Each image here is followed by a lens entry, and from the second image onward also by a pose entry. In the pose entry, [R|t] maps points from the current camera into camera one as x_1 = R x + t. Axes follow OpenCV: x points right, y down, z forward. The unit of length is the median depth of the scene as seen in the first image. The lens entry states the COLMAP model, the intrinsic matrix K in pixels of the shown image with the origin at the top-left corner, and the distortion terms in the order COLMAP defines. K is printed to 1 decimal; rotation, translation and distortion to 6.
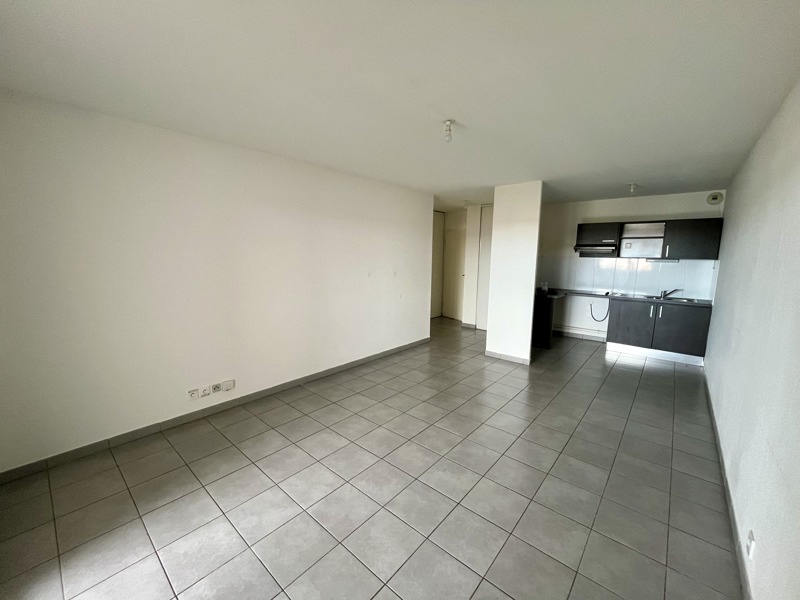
lens RADIAL K [[324.4, 0, 398.7], [0, 324.4, 299.8], [0, 0, 1]] dist [-0.000098, -0.000326]
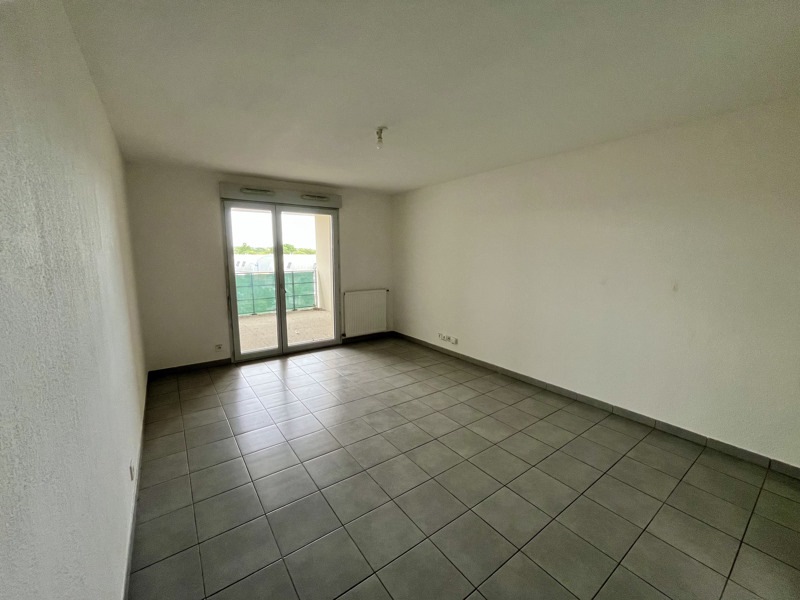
lens RADIAL K [[324.4, 0, 398.7], [0, 324.4, 299.8], [0, 0, 1]] dist [-0.000098, -0.000326]
pose [[-0.229420, 0.124264, -0.965363, 0.934032], [-0.144446, 0.976487, 0.160024, -0.121531], [0.962550, 0.176156, -0.206076, 1.006686]]
